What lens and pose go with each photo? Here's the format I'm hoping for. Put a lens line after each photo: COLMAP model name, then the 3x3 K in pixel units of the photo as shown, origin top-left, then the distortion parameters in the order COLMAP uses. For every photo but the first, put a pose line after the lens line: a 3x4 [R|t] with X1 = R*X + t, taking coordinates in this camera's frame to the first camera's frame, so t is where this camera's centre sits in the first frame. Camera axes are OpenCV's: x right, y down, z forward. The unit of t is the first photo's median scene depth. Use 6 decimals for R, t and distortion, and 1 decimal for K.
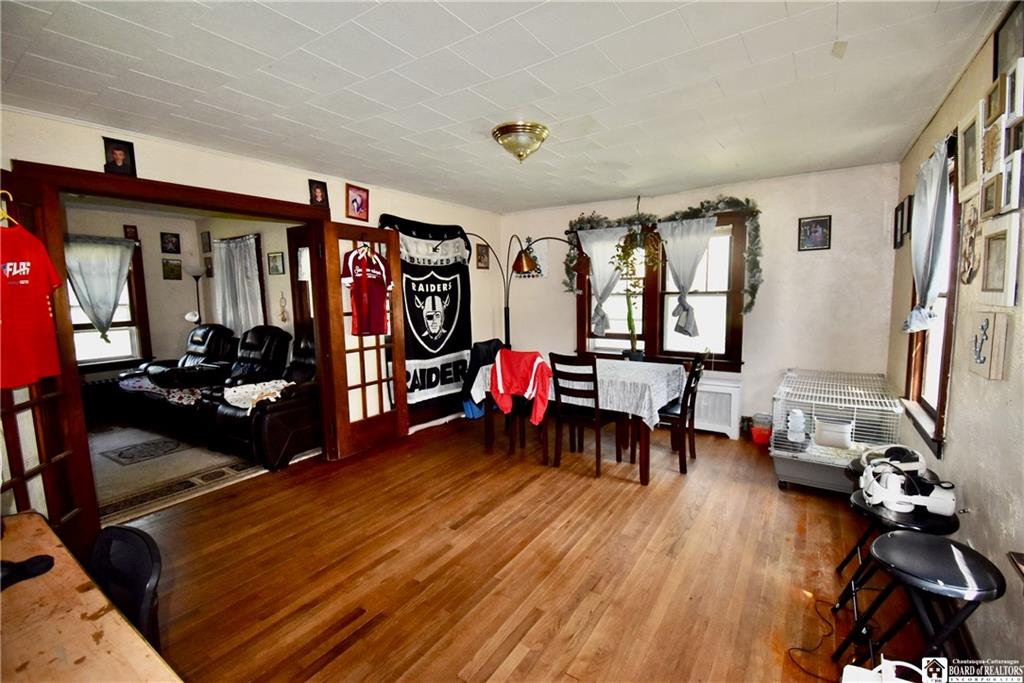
lens RADIAL K [[460.6, 0, 510.5], [0, 460.6, 338.9], [0, 0, 1]] dist [-0.000228, -0.000869]
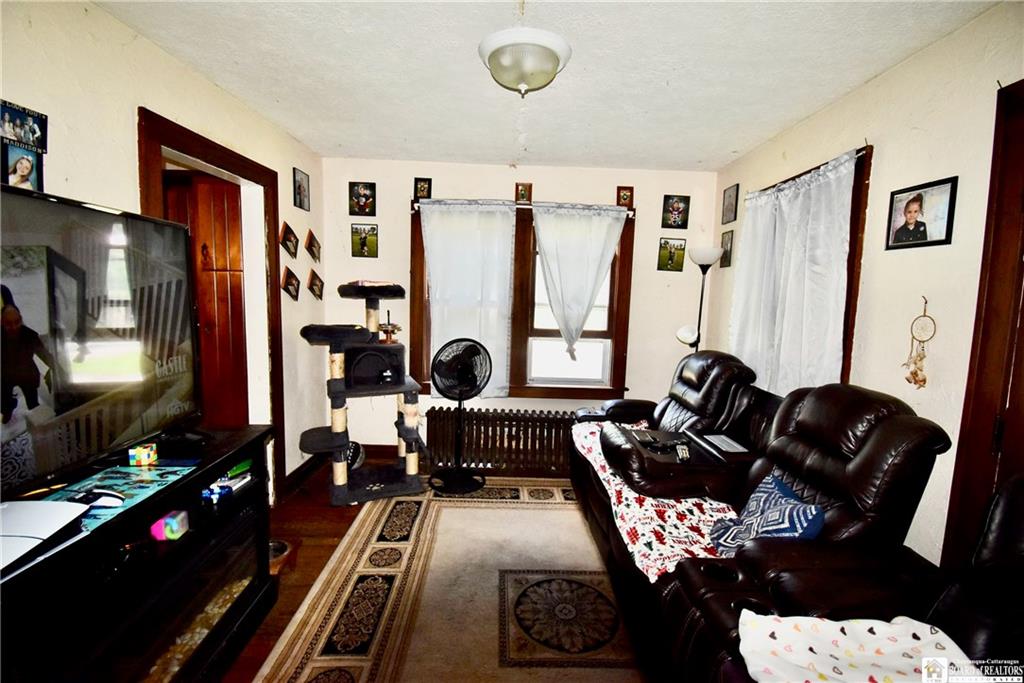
lens RADIAL K [[460.6, 0, 511.4], [0, 460.6, 339.0], [0, 0, 1]] dist [-0.000228, -0.000869]
pose [[0.556884, 0.120437, -0.821812, -0.355247], [-0.132505, 0.989642, 0.055242, -0.046824], [0.819953, 0.078131, 0.567074, 0.515482]]
